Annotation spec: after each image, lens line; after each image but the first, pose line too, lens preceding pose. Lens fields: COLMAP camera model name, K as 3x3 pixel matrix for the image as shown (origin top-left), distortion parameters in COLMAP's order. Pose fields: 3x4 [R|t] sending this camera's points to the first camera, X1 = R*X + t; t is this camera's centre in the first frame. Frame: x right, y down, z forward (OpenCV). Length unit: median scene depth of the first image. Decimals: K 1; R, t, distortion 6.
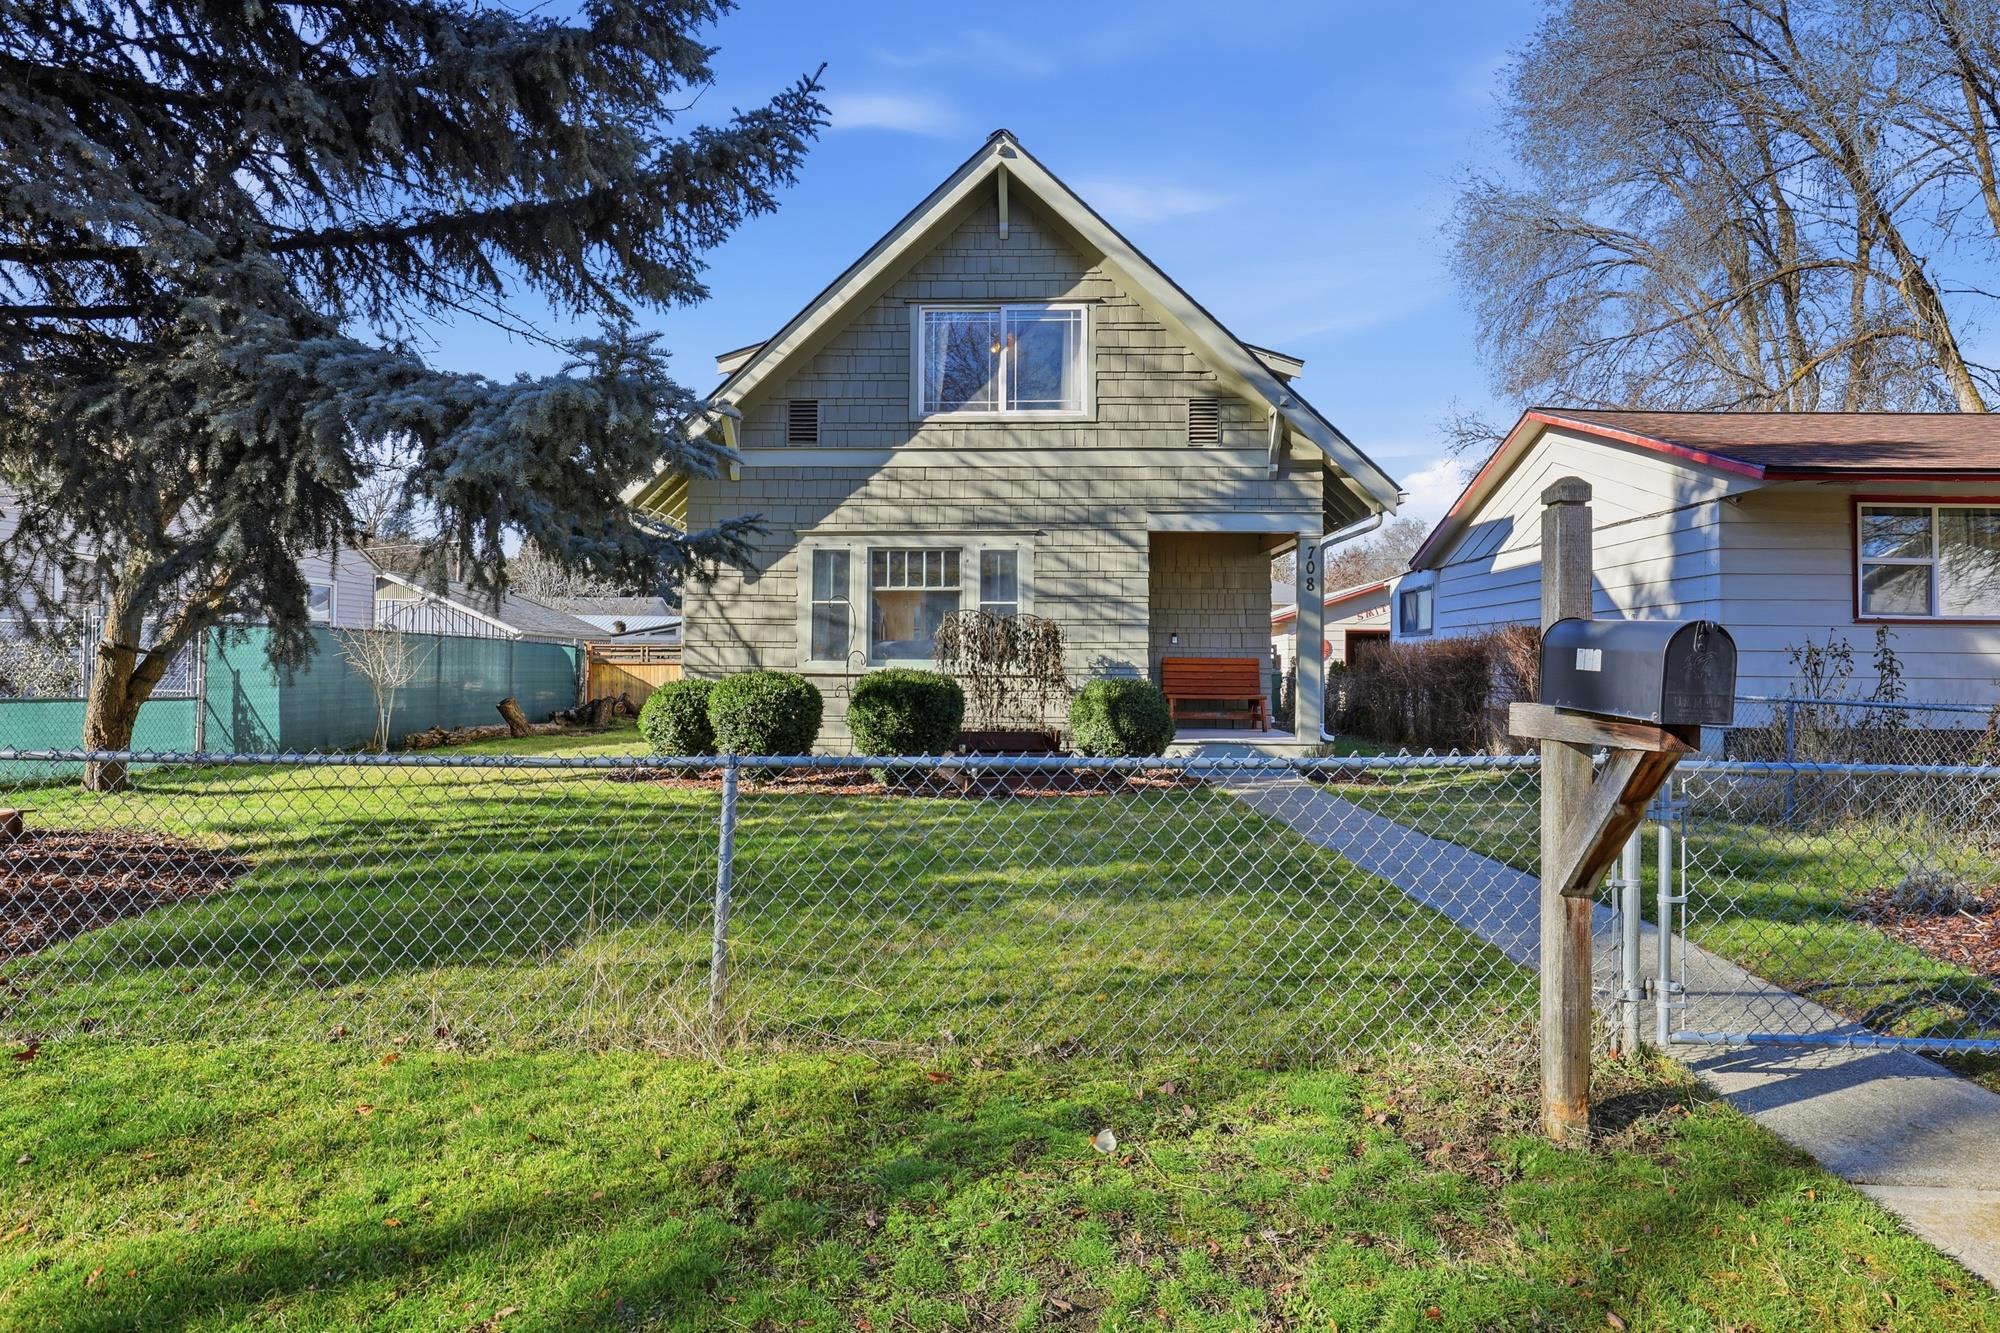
lens RADIAL K [[1100.0, 0, 987.9], [0, 1100.0, 673.6], [0, 0, 1]] dist [-0.013380, -0.001787]
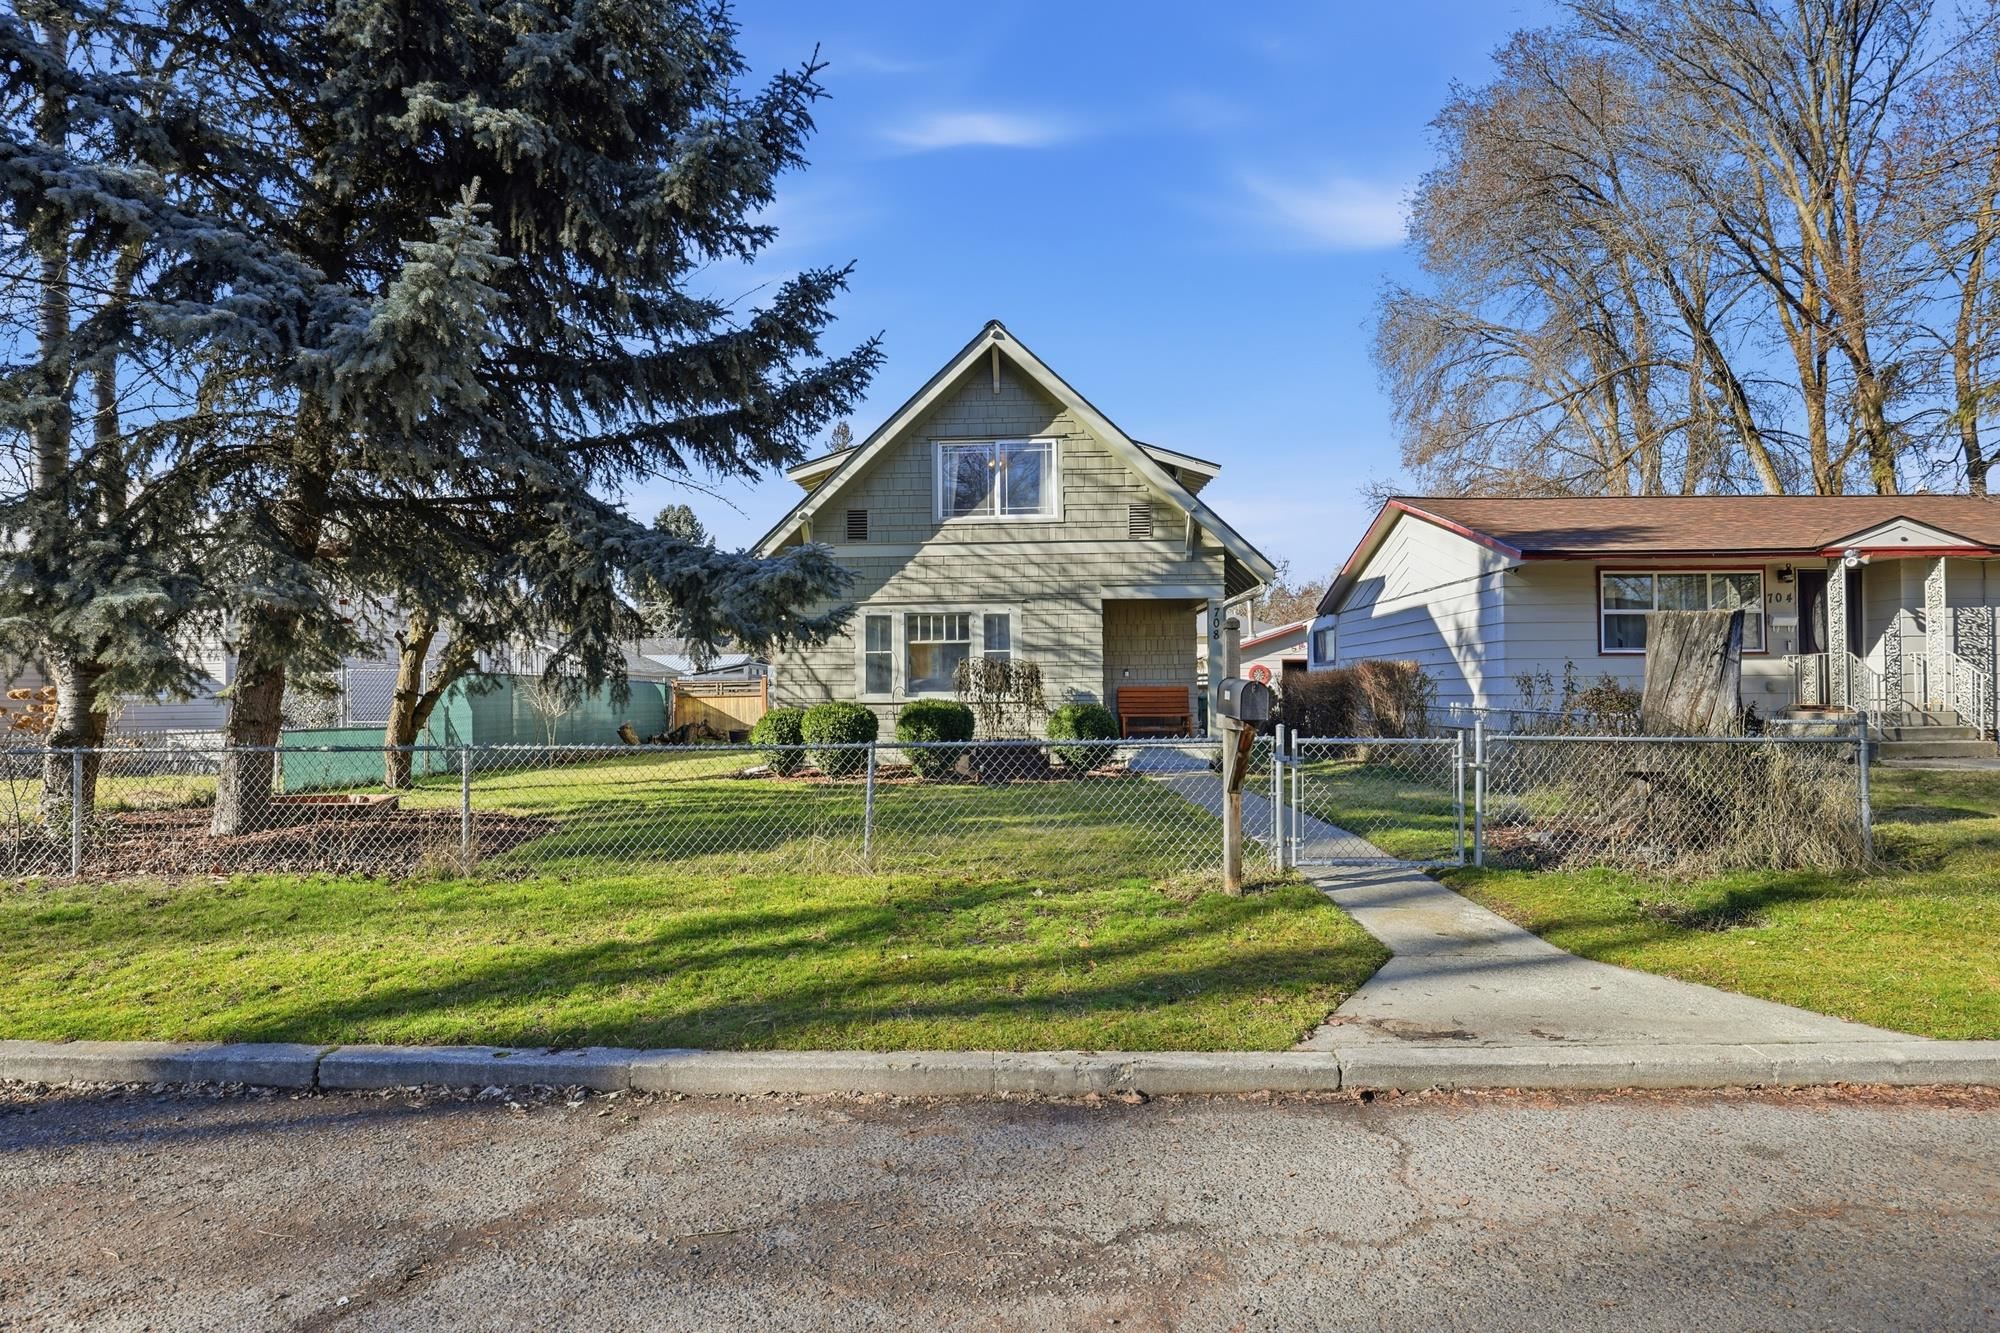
lens RADIAL K [[1005.4, 0, 989.6], [0, 1005.4, 721.7], [0, 0, 1]] dist [-0.012823, -0.000987]
pose [[0.999876, -0.015373, -0.003373, 0.002740], [0.015449, 0.999604, 0.023534, -0.003734], [0.003010, -0.023584, 0.999717, -0.303813]]
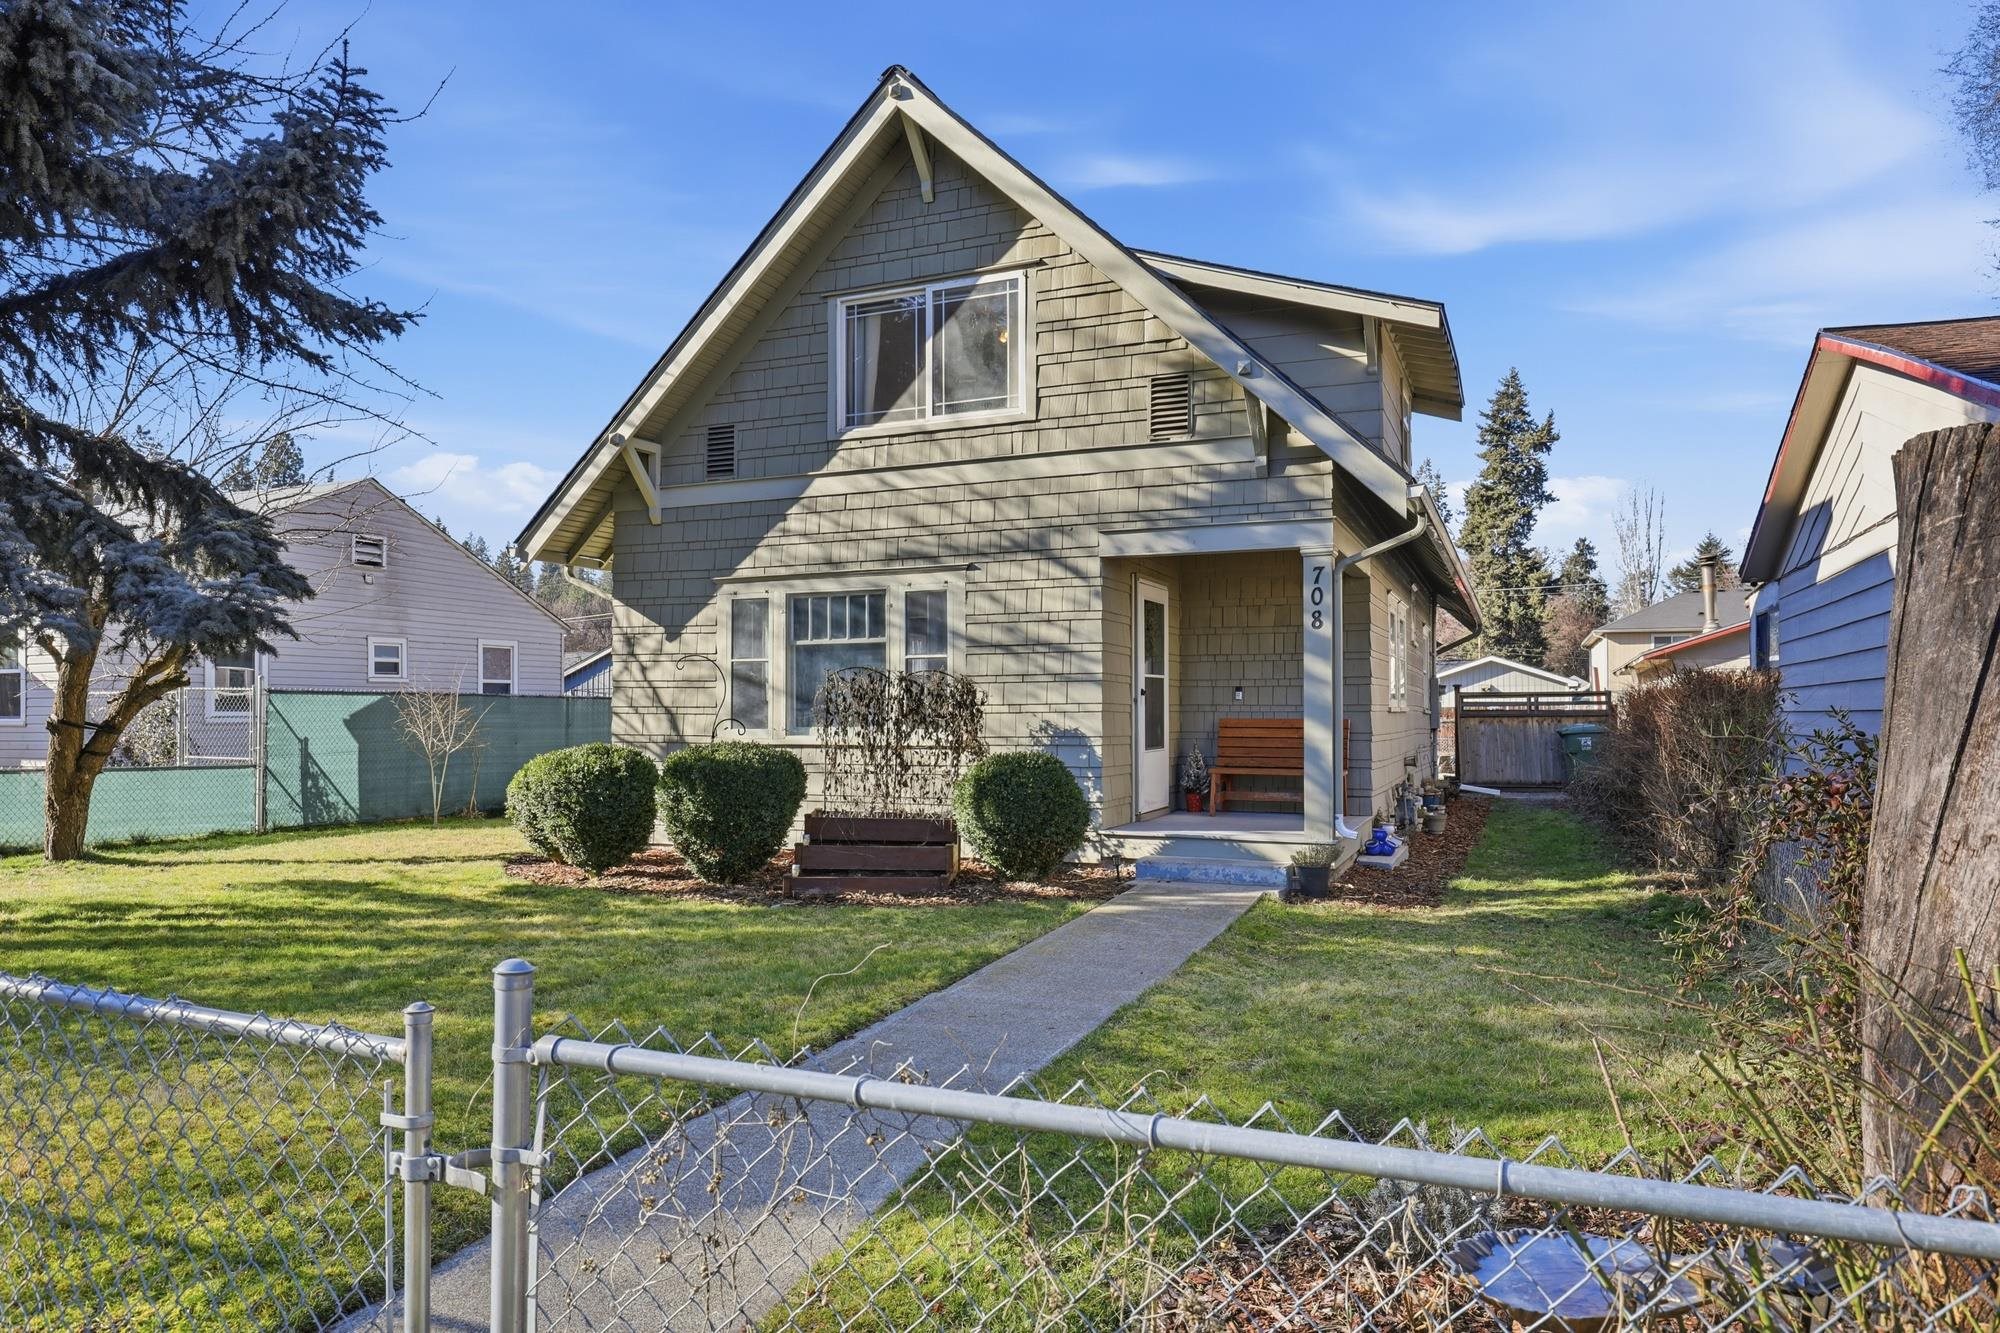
lens RADIAL K [[1256.2, 0, 1007.0], [0, 1256.2, 725.3], [0, 0, 1]] dist [0.005020, 0.002543]
pose [[0.933121, -0.005242, -0.359525, 0.398006], [0.006247, 0.999979, 0.001635, -0.014693], [0.359509, -0.003771, 0.933134, 0.162122]]
